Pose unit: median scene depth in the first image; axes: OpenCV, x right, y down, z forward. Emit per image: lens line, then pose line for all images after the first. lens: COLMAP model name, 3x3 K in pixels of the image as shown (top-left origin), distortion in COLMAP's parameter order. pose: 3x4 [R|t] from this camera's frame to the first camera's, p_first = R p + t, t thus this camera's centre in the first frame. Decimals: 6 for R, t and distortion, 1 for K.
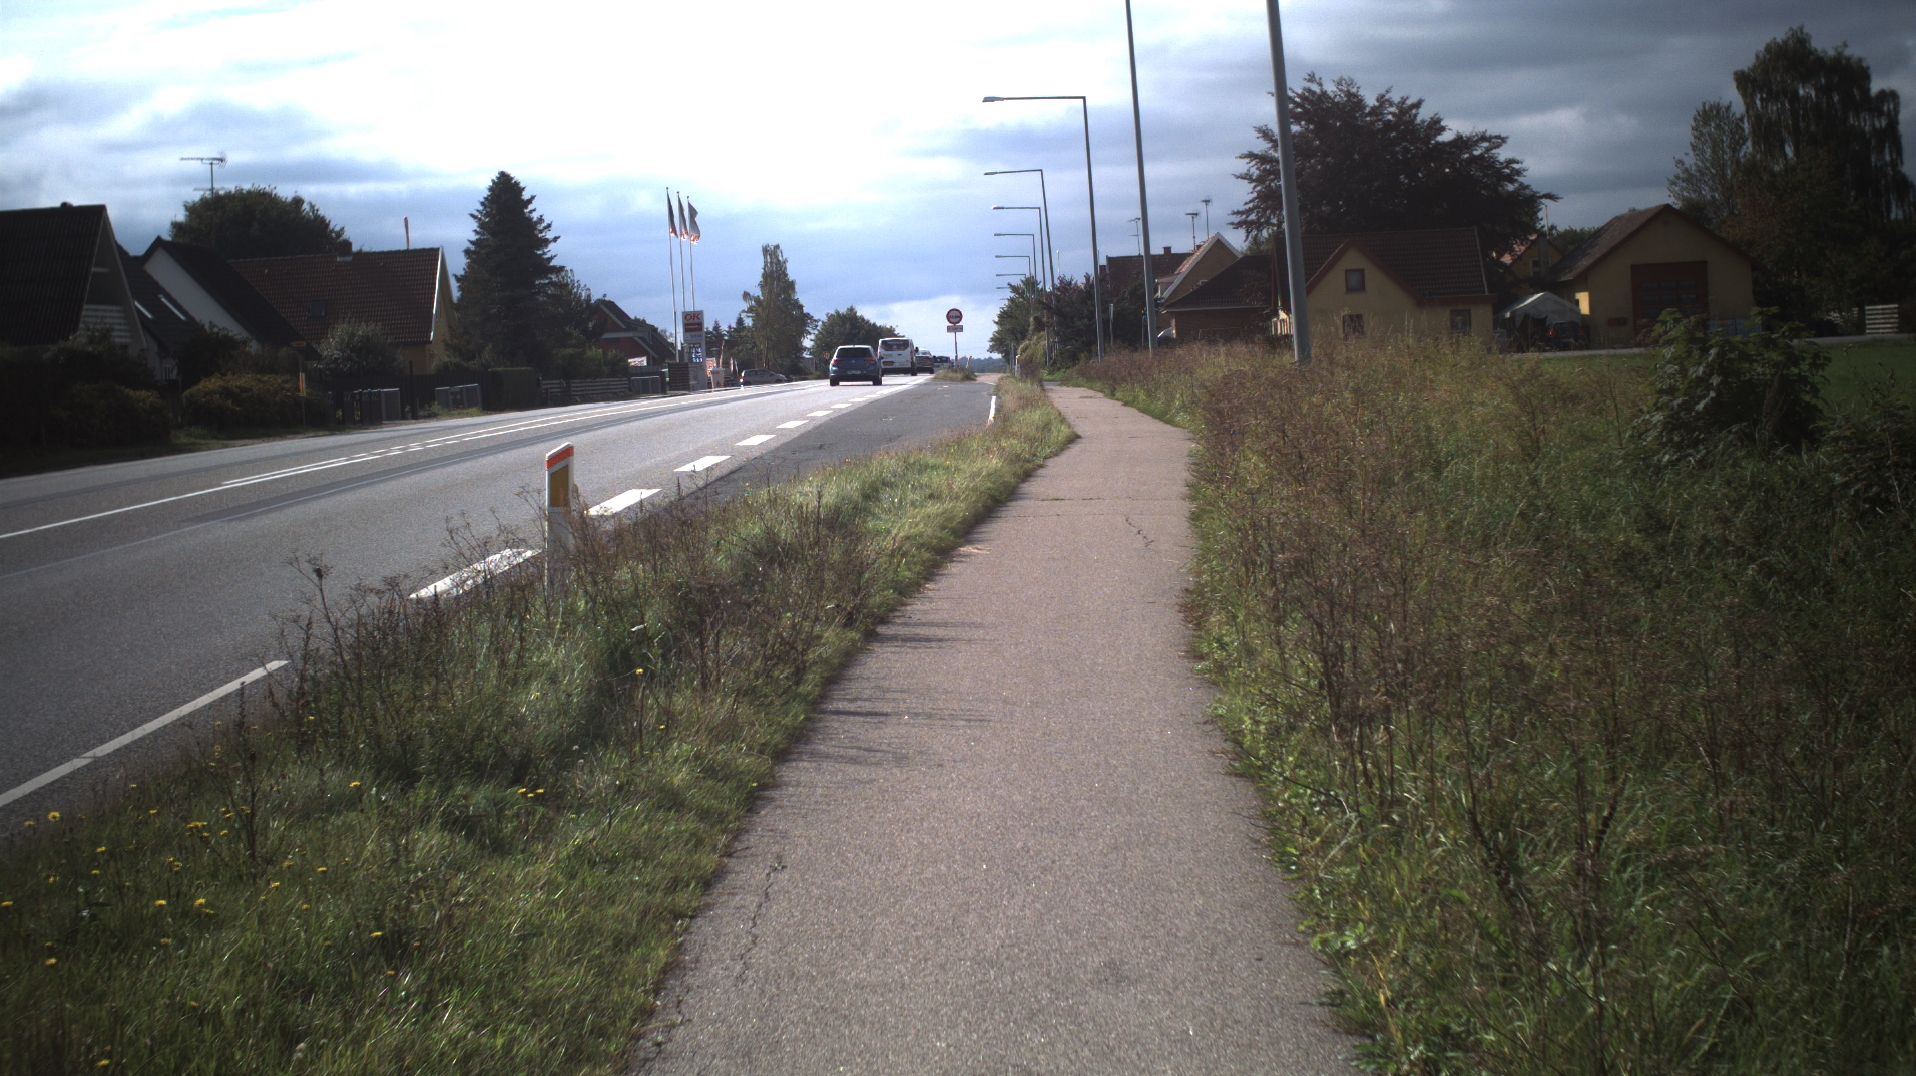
lens RADIAL K [[3413.7, 0, 958.0], [0, 3413.7, 538.0], [0, 0, 1]] dist [-0.291567, 0.343962]
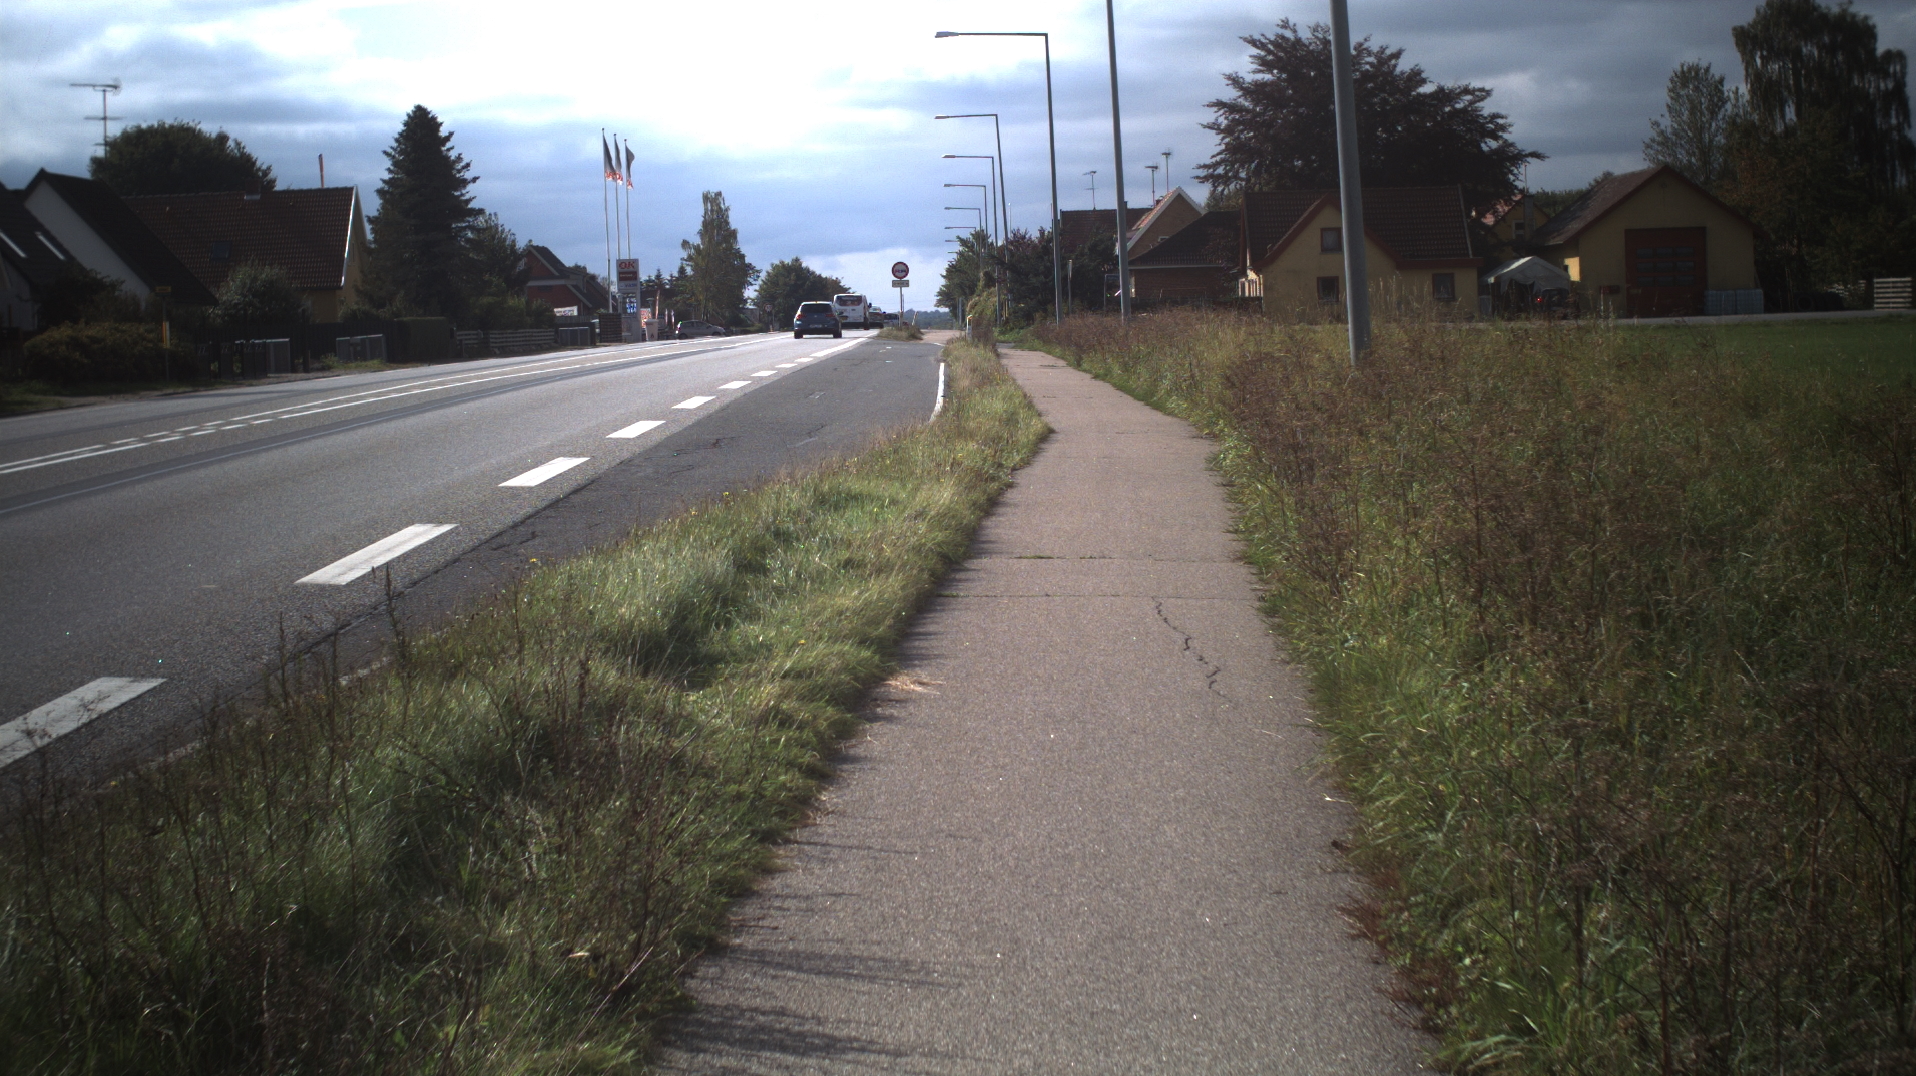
lens RADIAL K [[3413.7, 0, 958.0], [0, 3413.7, 538.0], [0, 0, 1]] dist [-0.291567, 0.343962]
pose [[0.999696, 0.017986, 0.016843, 0.000287], [-0.018216, 0.999741, 0.013608, -0.004313], [-0.016594, -0.013911, 0.999766, 0.060947]]
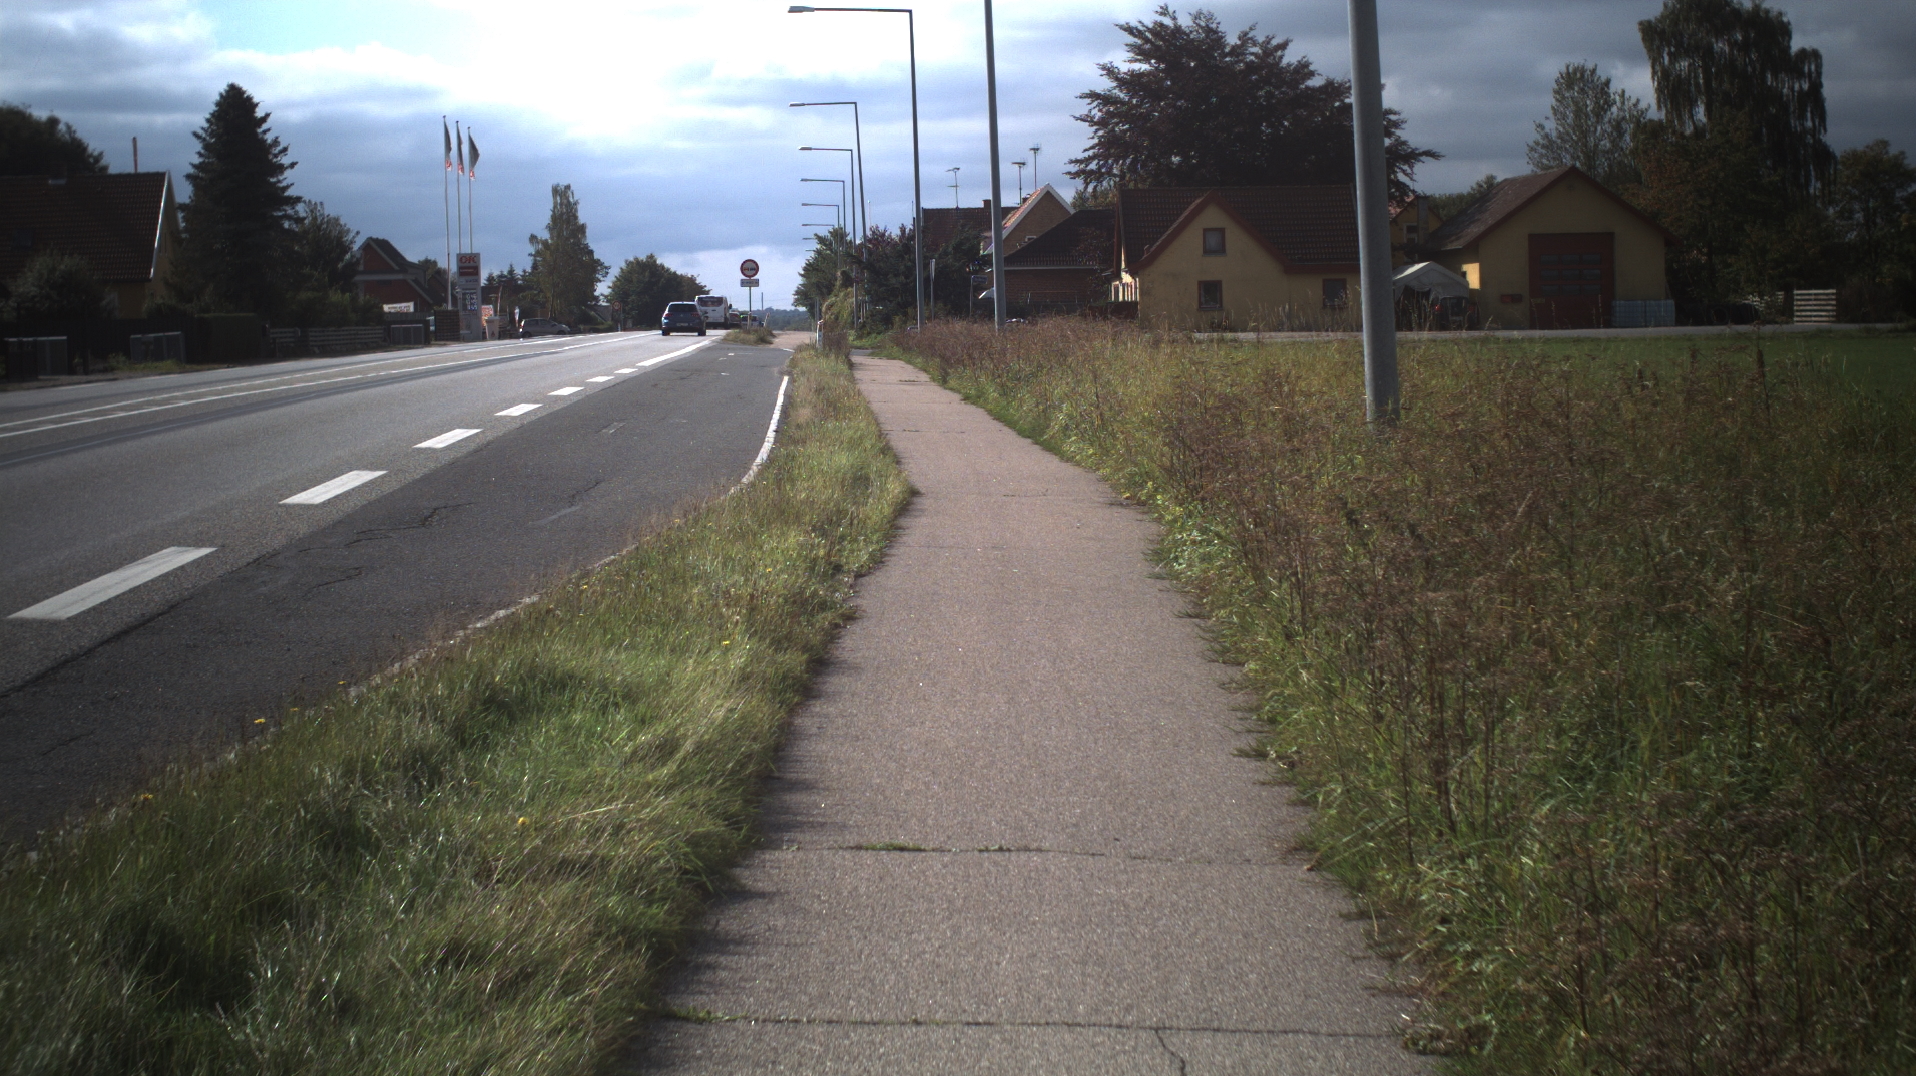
lens RADIAL K [[3413.7, 0, 958.0], [0, 3413.7, 538.0], [0, 0, 1]] dist [-0.291567, 0.343962]
pose [[0.997865, 0.028457, 0.058791, 0.002600], [-0.029253, 0.999491, 0.012723, -0.008312], [-0.058399, -0.014416, 0.998189, 0.121693]]
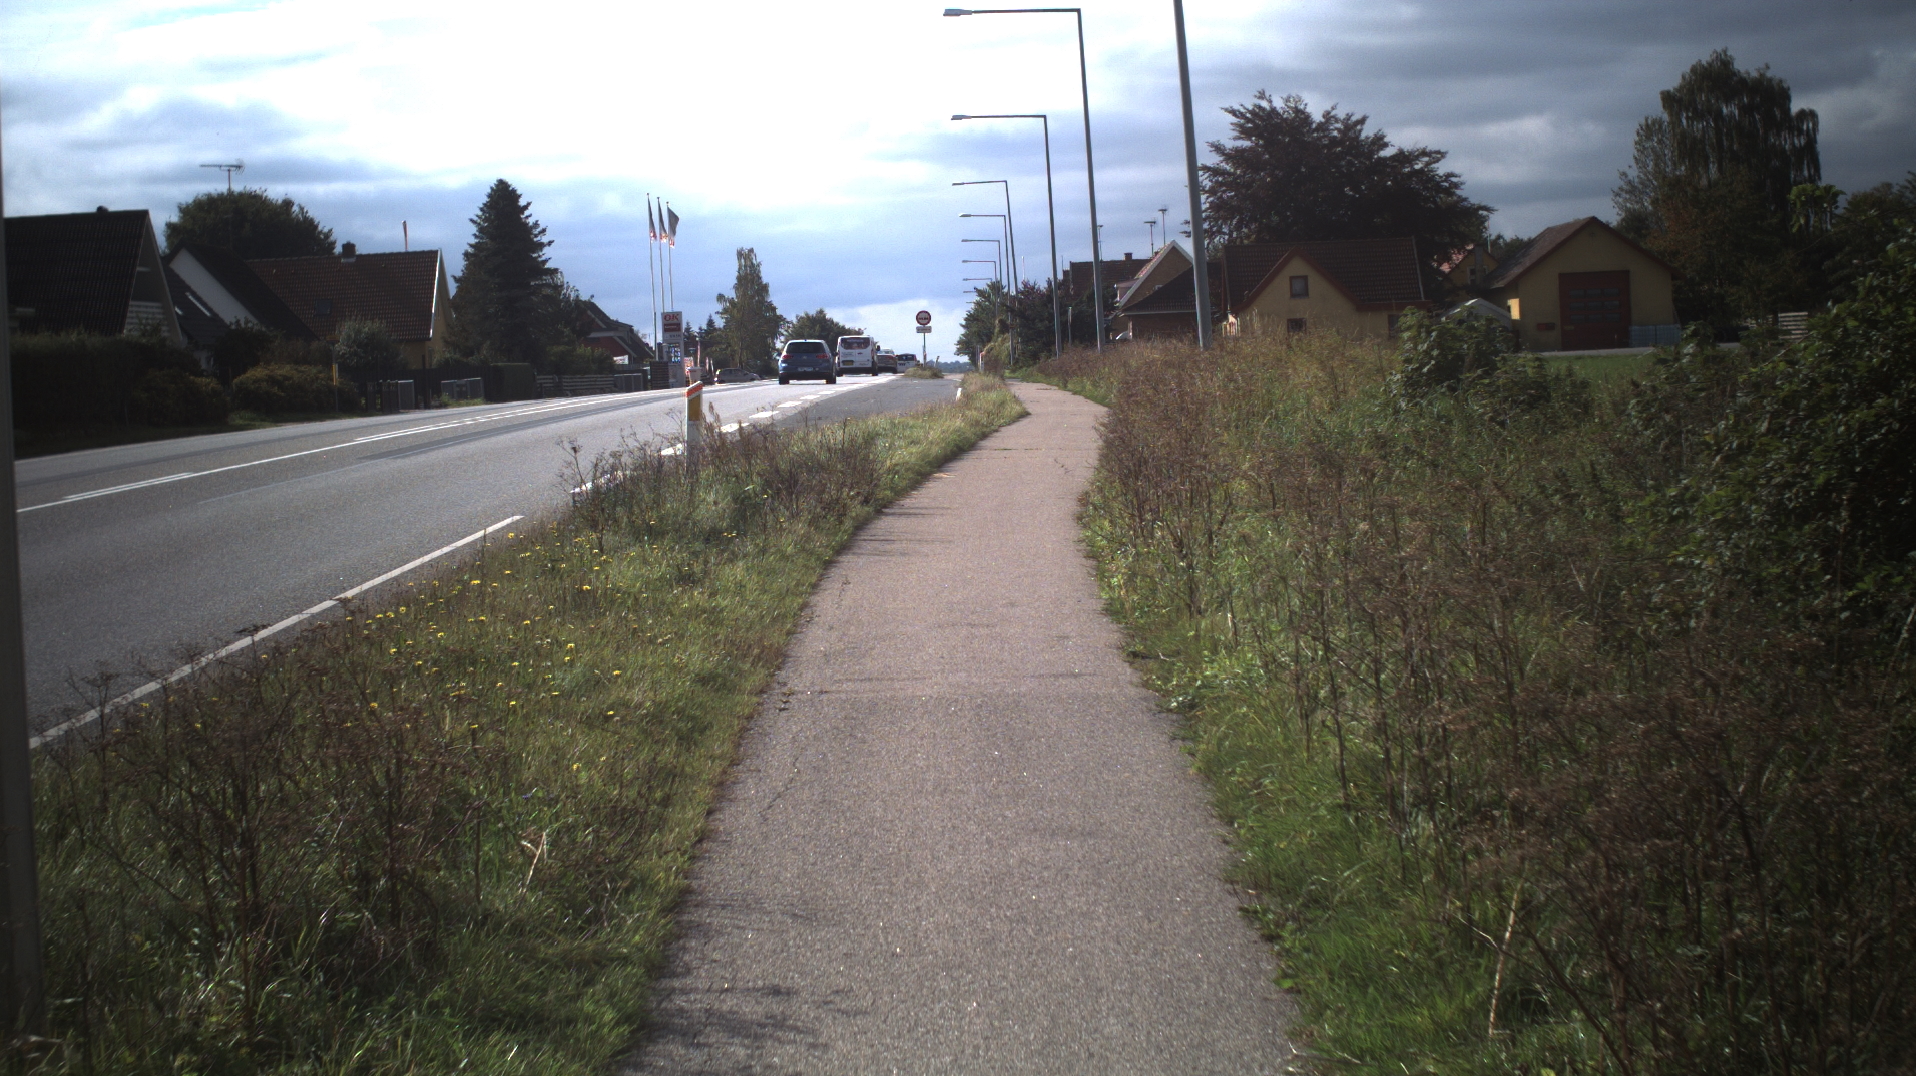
lens RADIAL K [[3413.7, 0, 958.0], [0, 3413.7, 538.0], [0, 0, 1]] dist [-0.291567, 0.343962]
pose [[0.999931, 0.005962, 0.010077, -0.000541], [-0.005951, 0.999982, -0.001165, 0.004557], [-0.010084, 0.001105, 0.999949, -0.060635]]
